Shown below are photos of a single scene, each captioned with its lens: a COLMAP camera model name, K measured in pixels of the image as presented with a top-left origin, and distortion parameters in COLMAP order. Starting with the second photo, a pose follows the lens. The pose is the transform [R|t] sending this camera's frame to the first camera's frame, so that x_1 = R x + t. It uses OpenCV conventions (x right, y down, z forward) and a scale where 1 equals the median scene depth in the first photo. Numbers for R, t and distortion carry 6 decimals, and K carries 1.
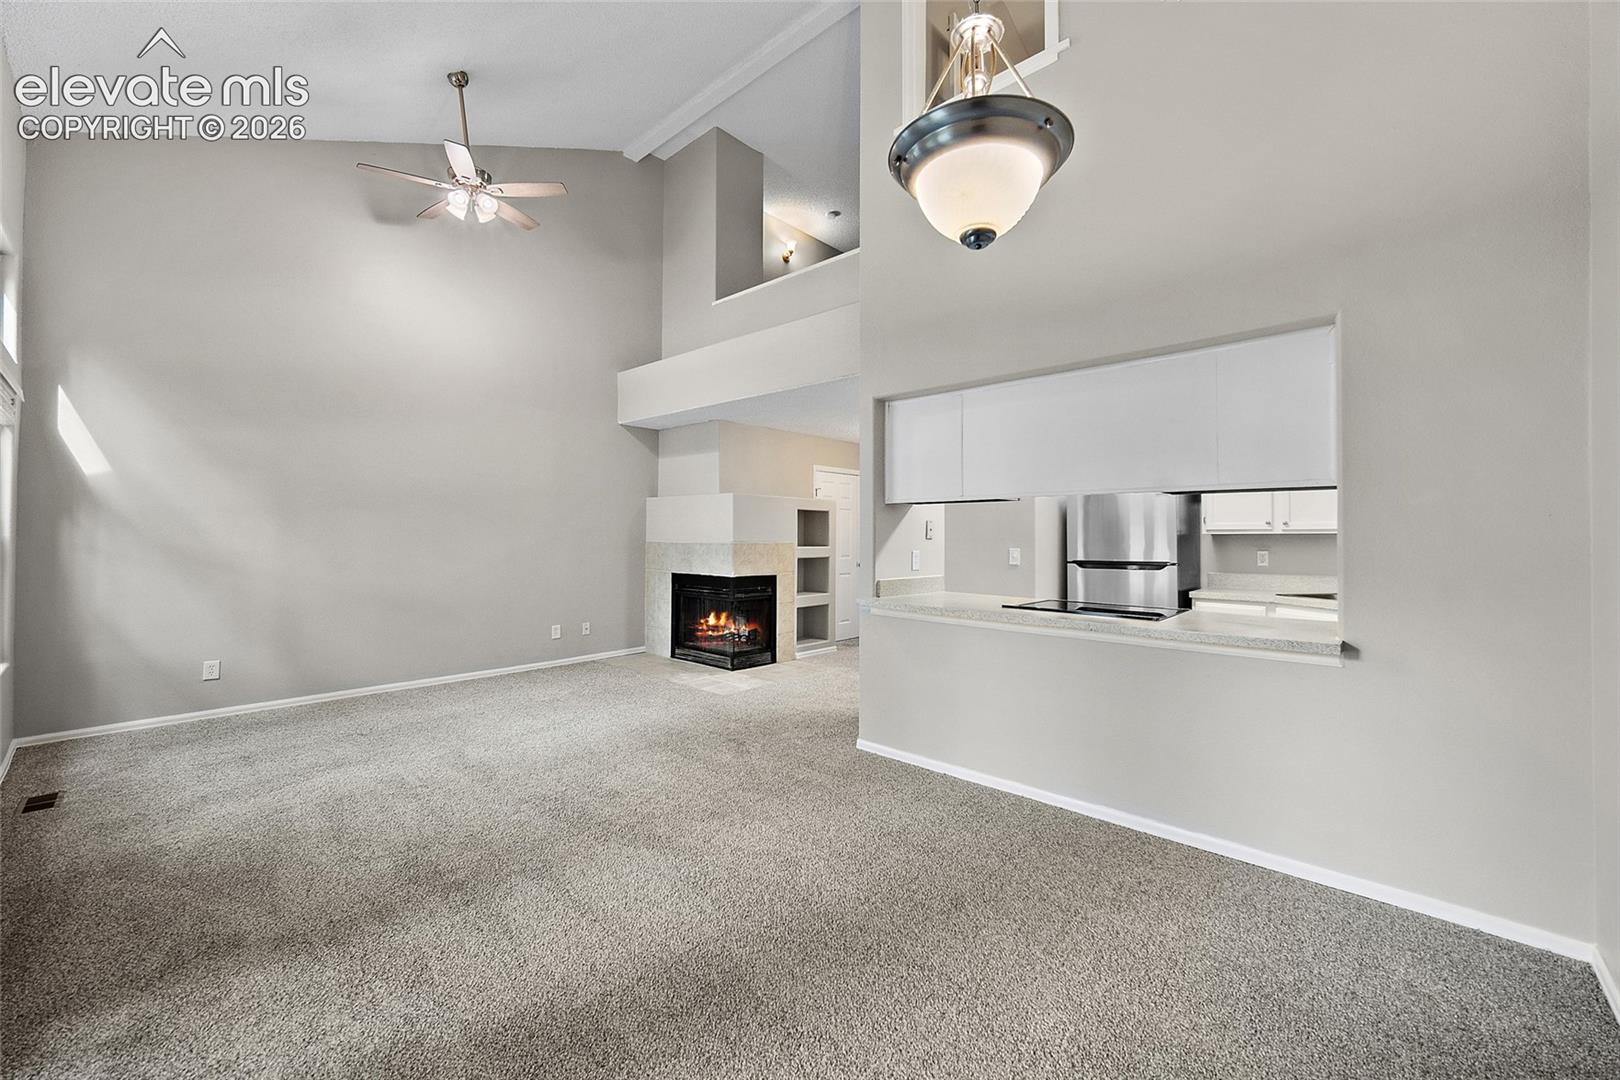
lens RADIAL K [[636.0, 0, 818.1], [0, 636.0, 531.2], [0, 0, 1]] dist [-0.001778, -0.000247]
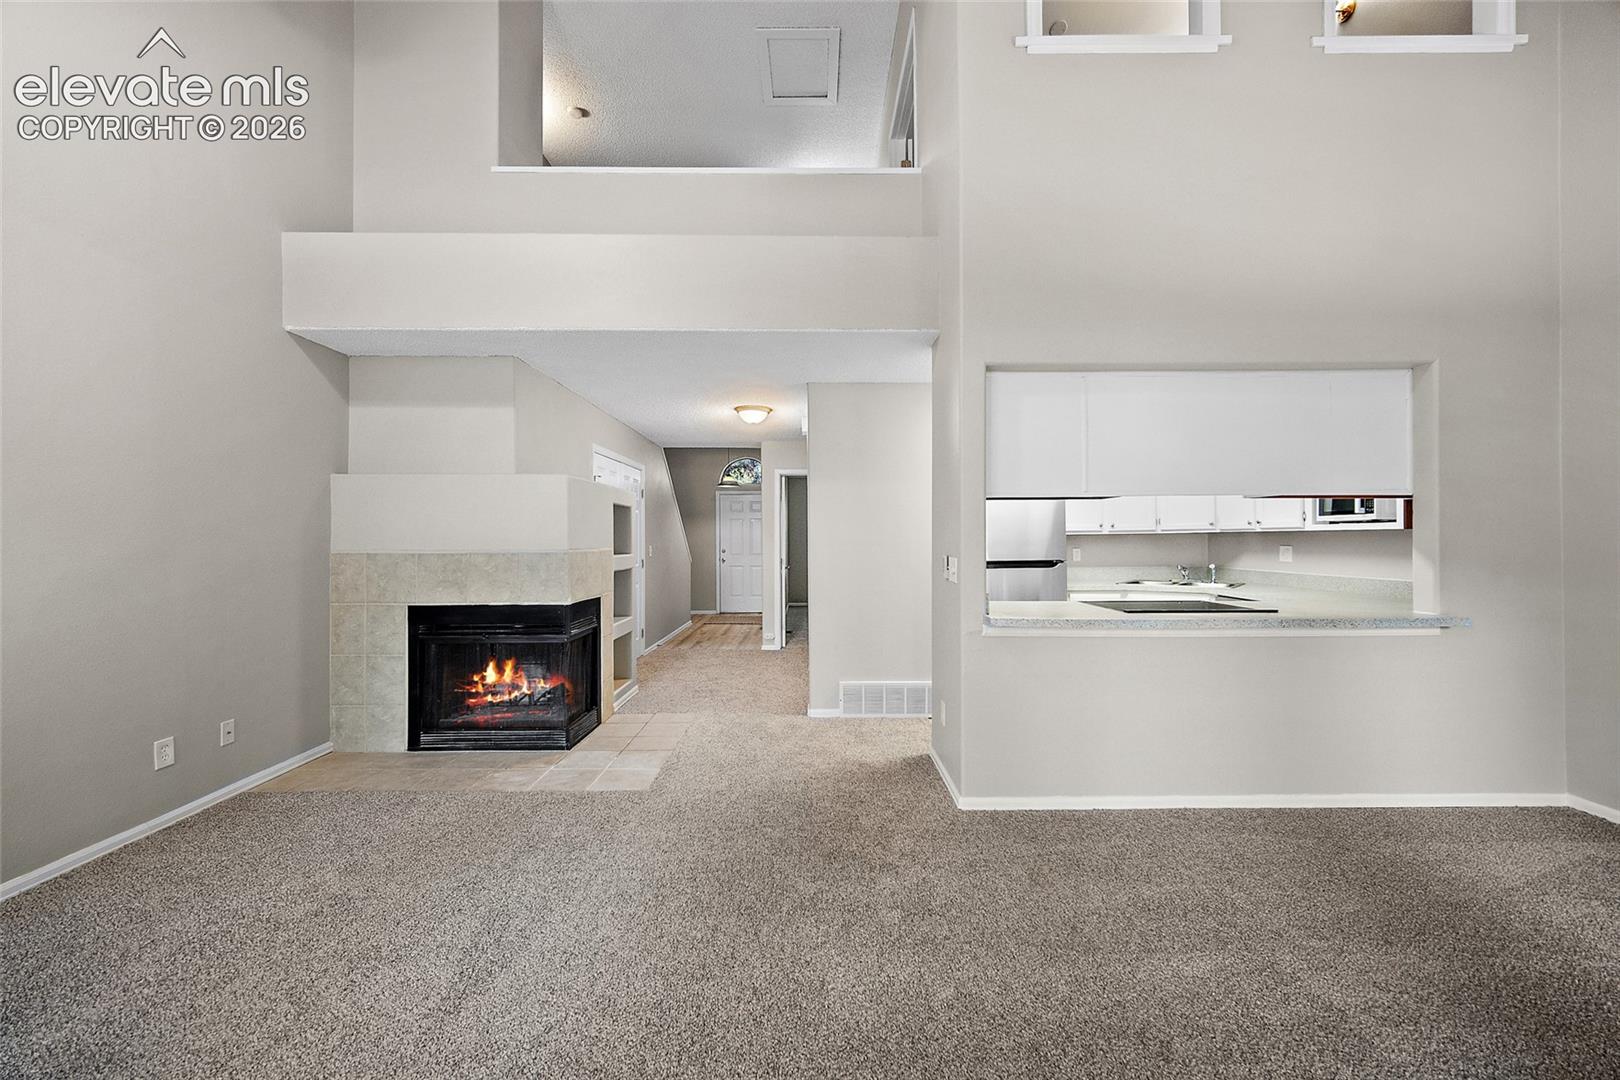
lens RADIAL K [[638.5, 0, 817.4], [0, 638.5, 539.5], [0, 0, 1]] dist [-0.004033, -0.000159]
pose [[0.738279, -0.008358, 0.674444, -0.350973], [0.003717, 0.999958, 0.008322, 0.001434], [-0.674485, -0.003637, 0.738279, 0.321520]]
